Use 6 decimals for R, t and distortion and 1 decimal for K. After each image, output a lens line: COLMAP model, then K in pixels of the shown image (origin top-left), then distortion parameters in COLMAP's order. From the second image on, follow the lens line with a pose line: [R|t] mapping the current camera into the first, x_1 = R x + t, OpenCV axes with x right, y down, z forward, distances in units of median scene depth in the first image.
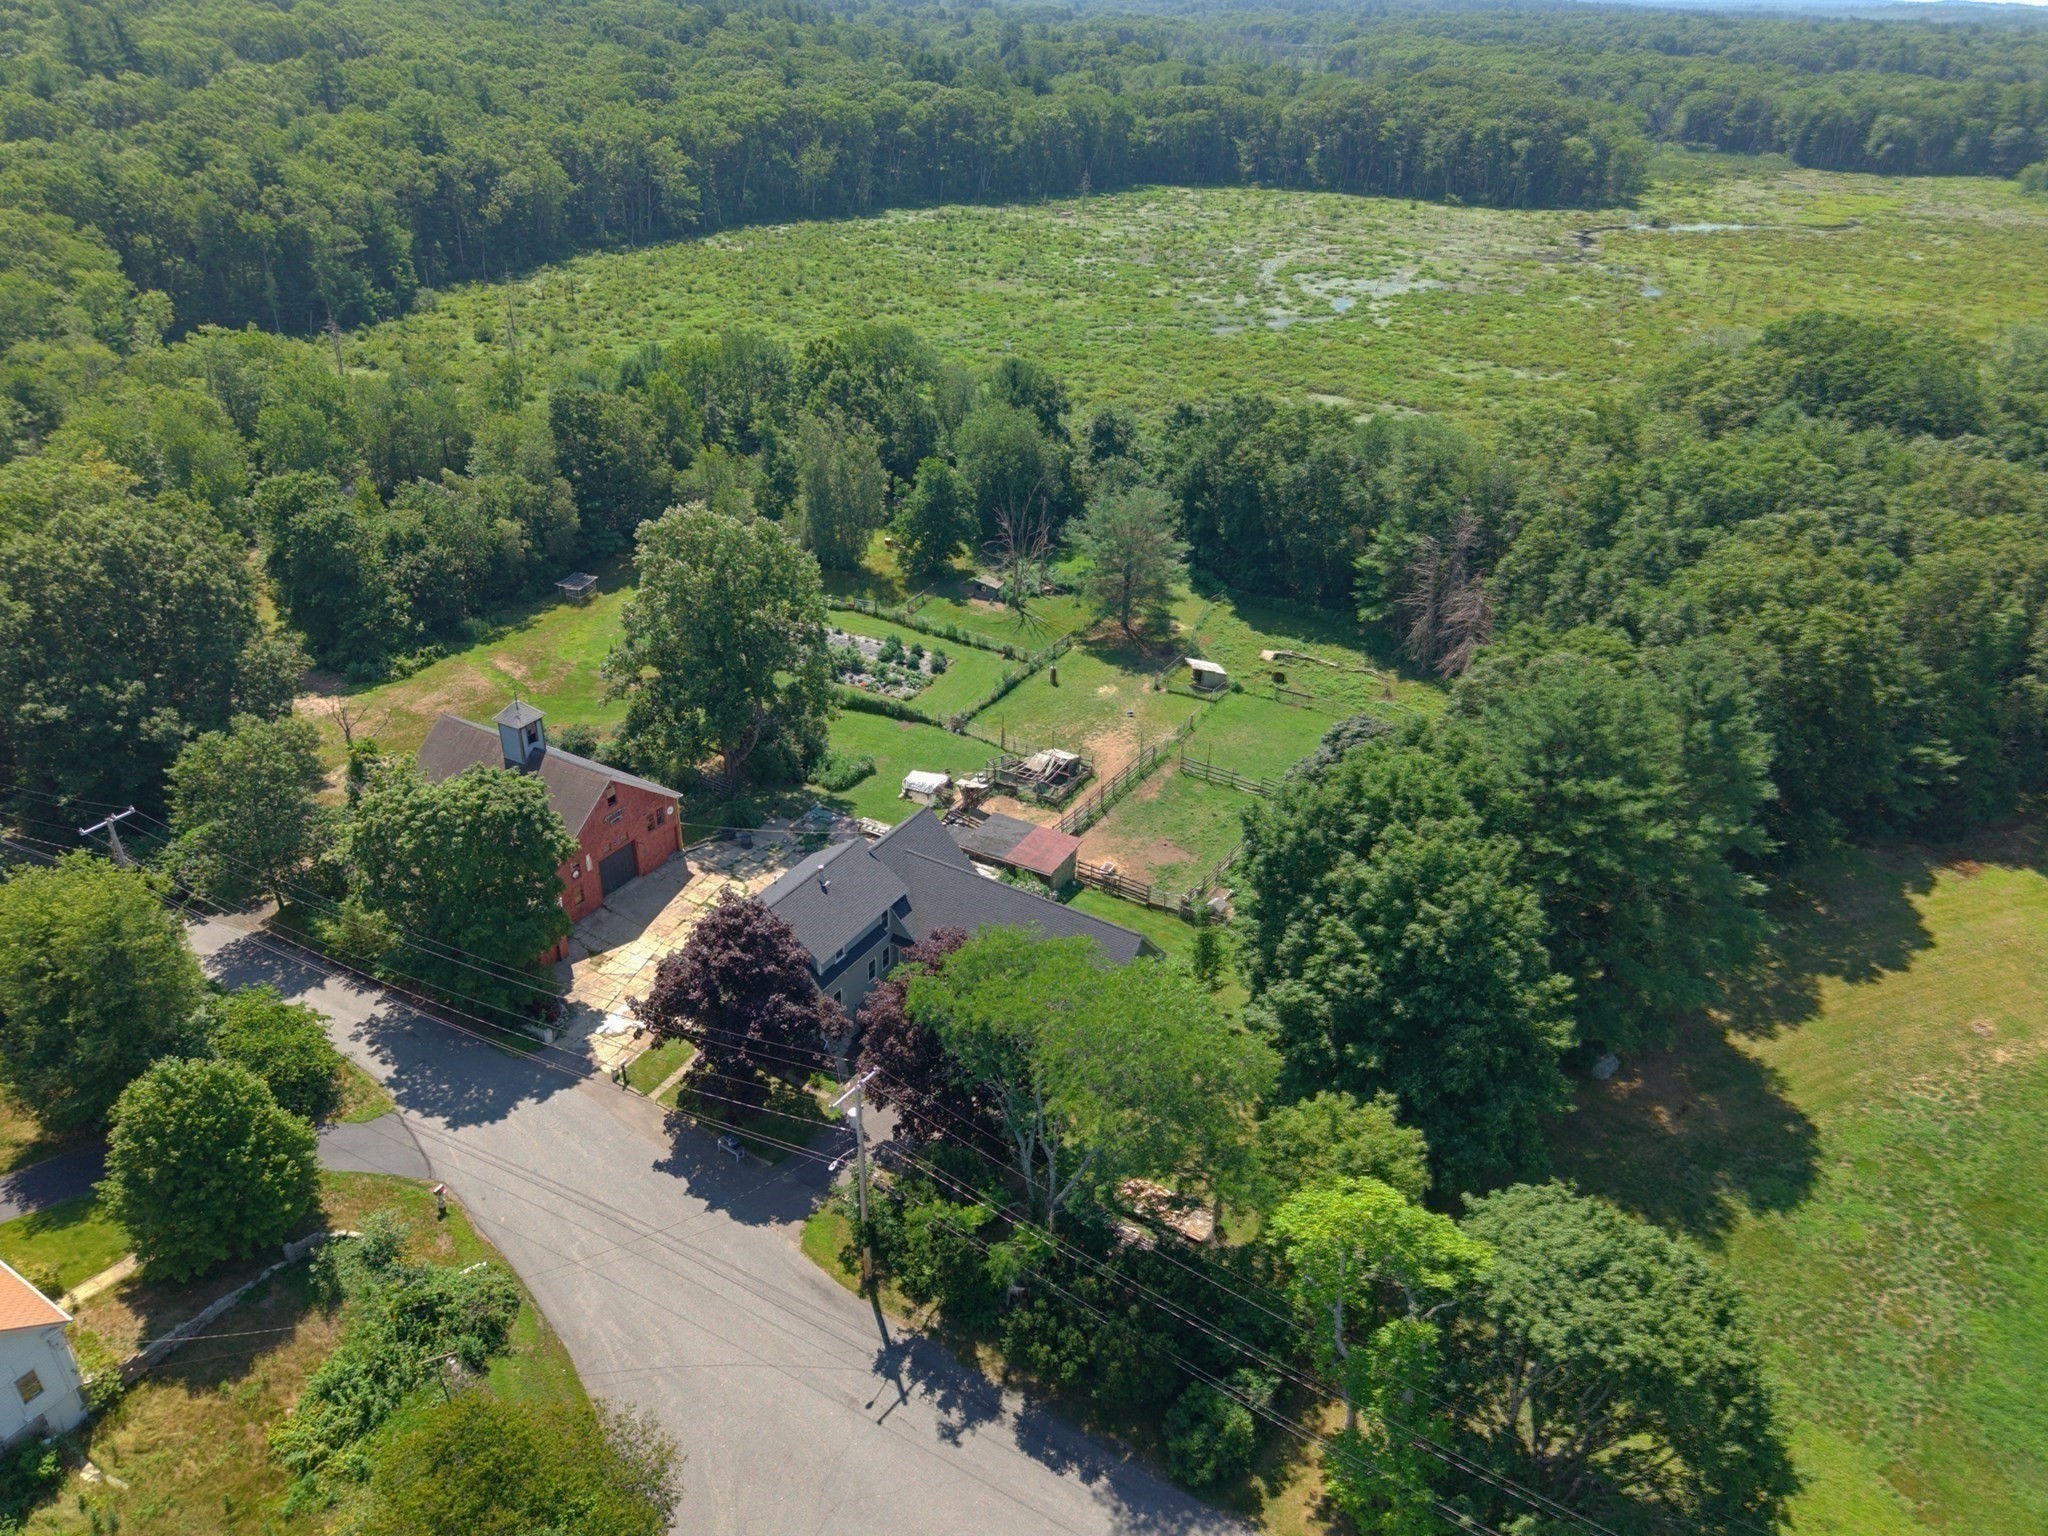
lens RADIAL K [[1432.8, 0, 1024.0], [0, 1432.8, 768.0], [0, 0, 1]] dist [0.041853, -0.051578]
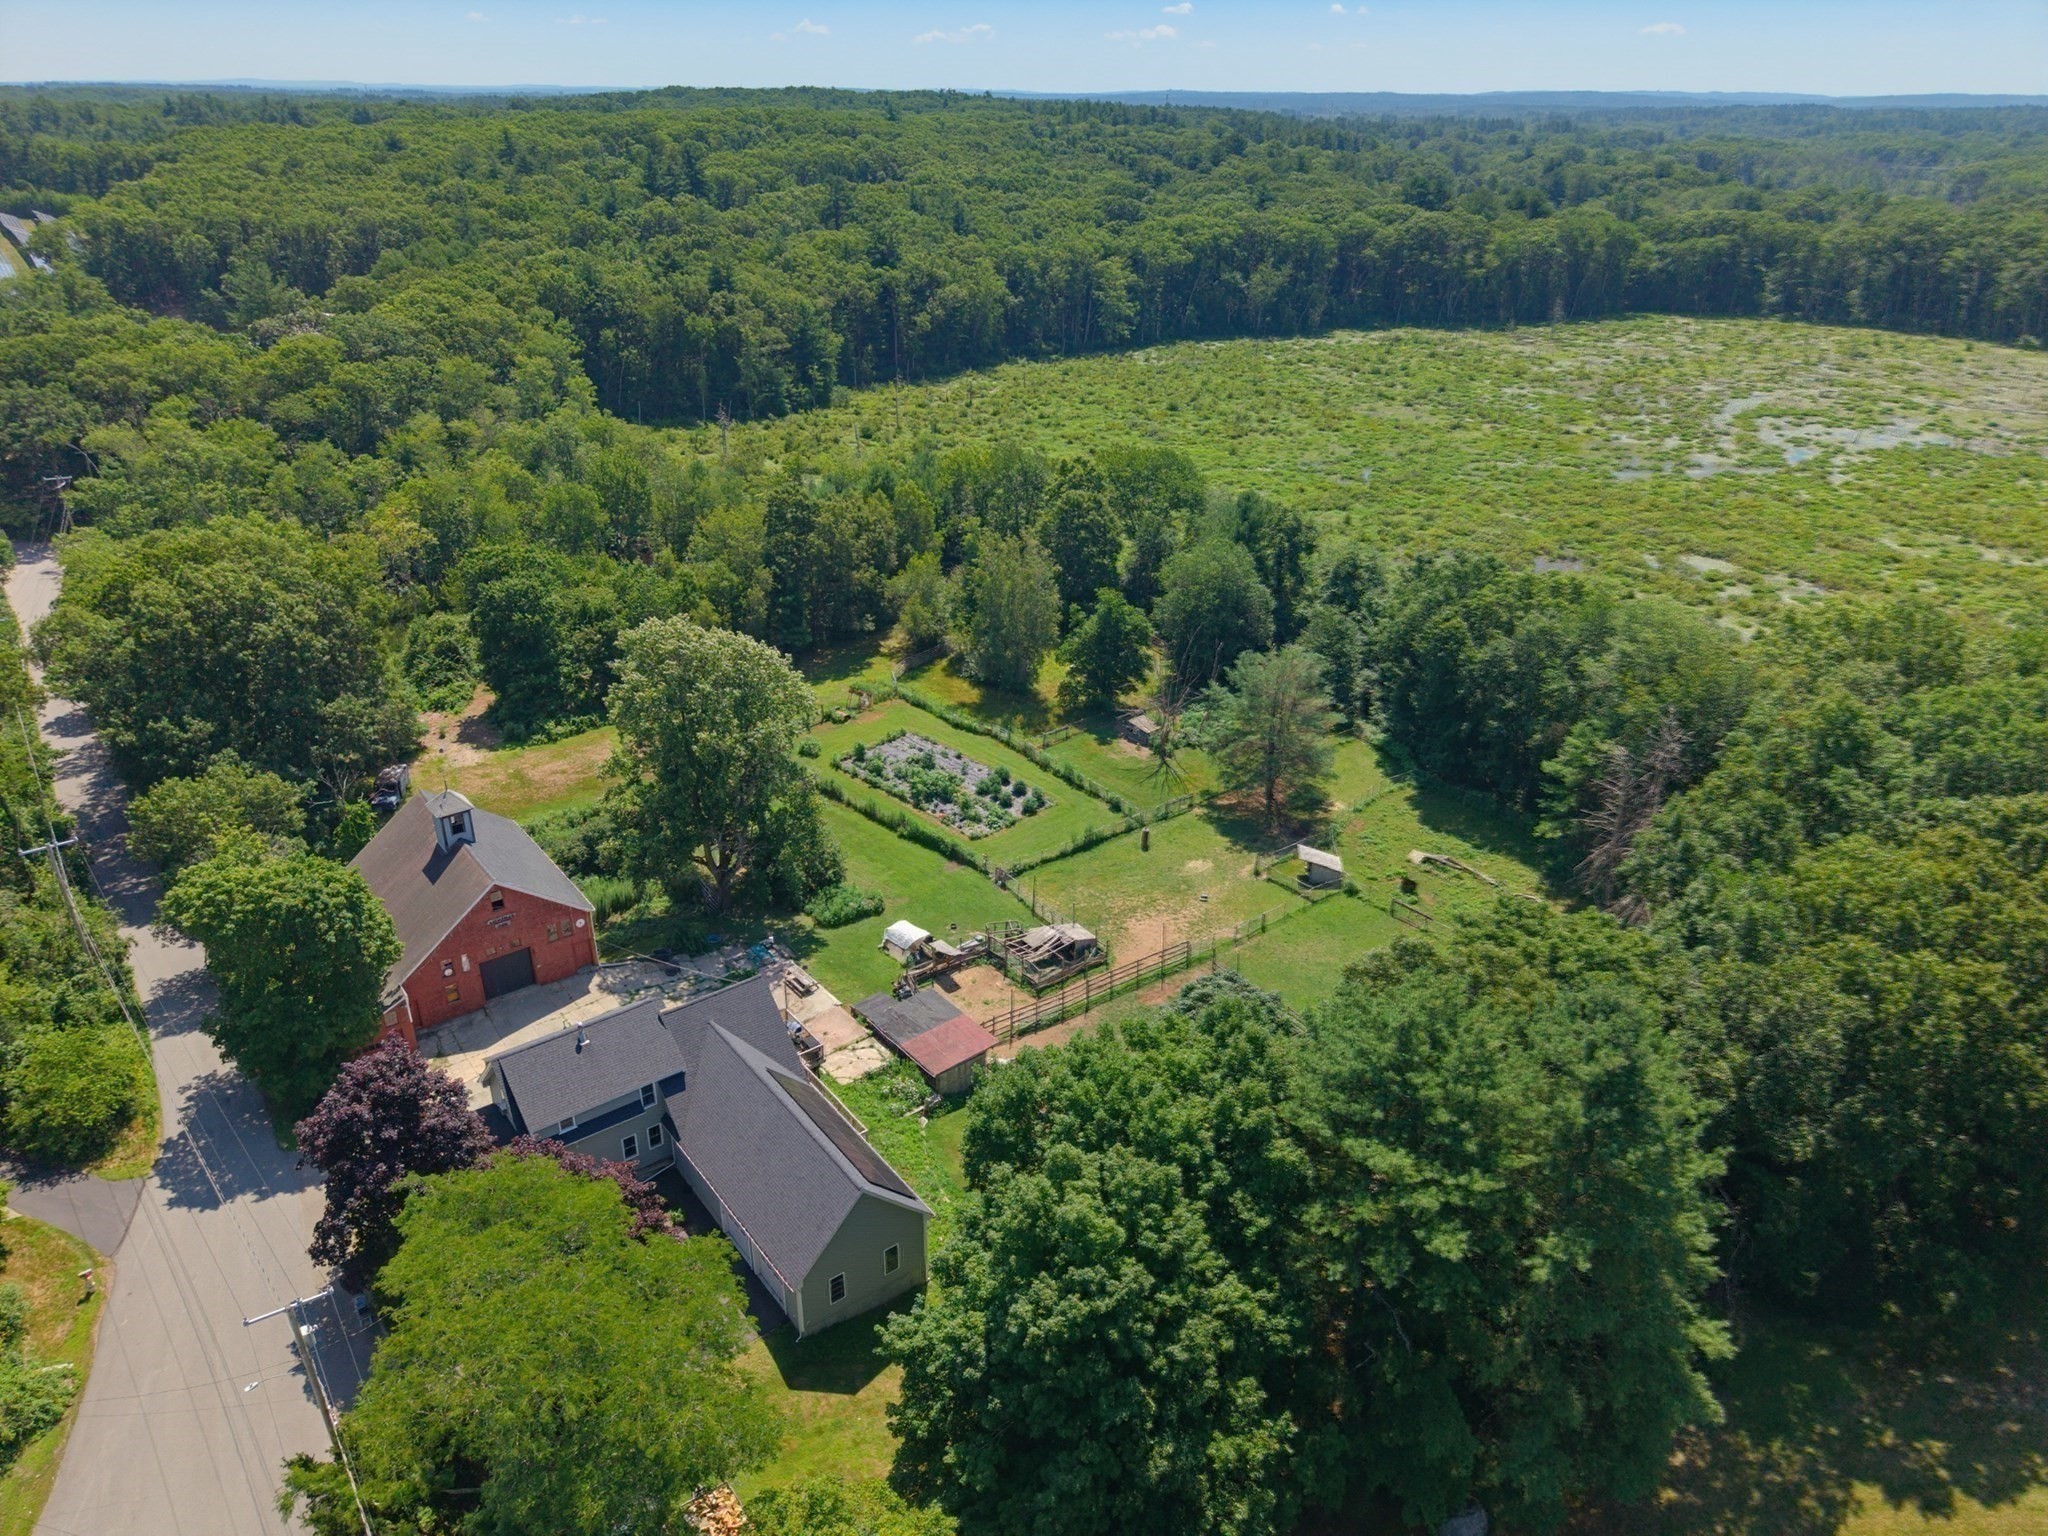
lens RADIAL K [[1349.4, 0, 1017.7], [0, 1349.4, 811.0], [0, 0, 1]] dist [0.013148, -0.003496]
pose [[0.920874, 0.162871, -0.354209, 0.192425], [-0.171567, 0.985148, 0.006948, -0.057663], [0.350080, 0.054373, 0.935141, 0.131329]]
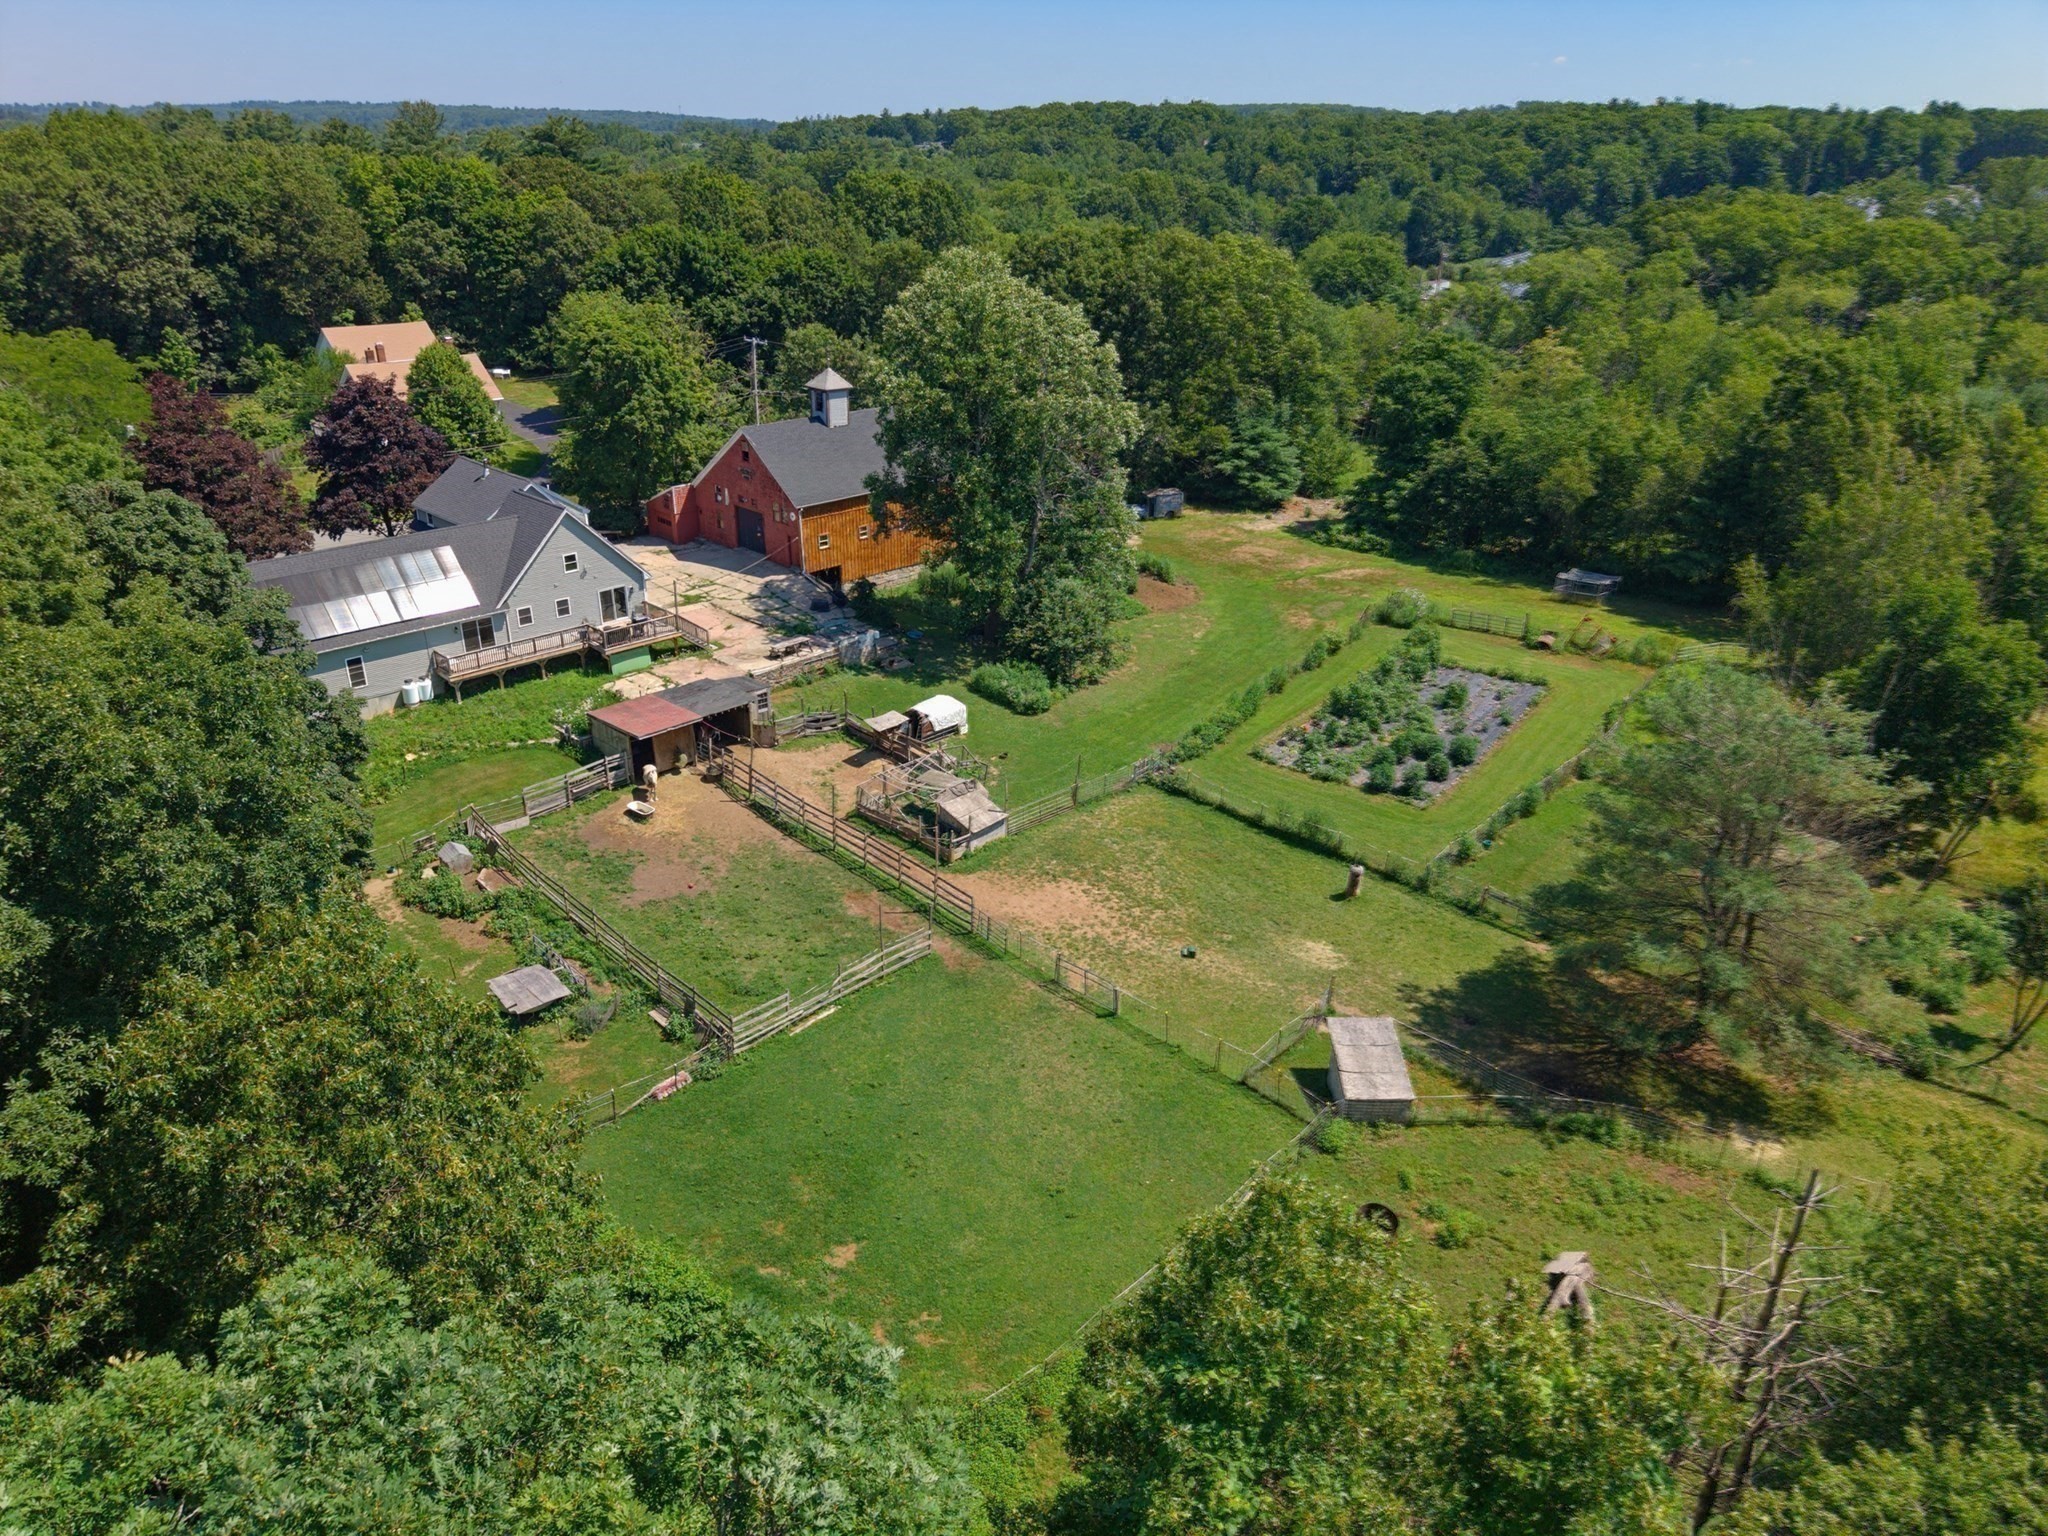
lens RADIAL K [[1398.8, 0, 1024.0], [0, 1398.8, 768.0], [0, 0, 1]] dist [0.022396, -0.021001]
pose [[-0.274115, 0.341044, -0.899194, 0.354890], [-0.491959, 0.753679, 0.435825, -0.188721], [0.826339, 0.561833, -0.038815, 0.705572]]
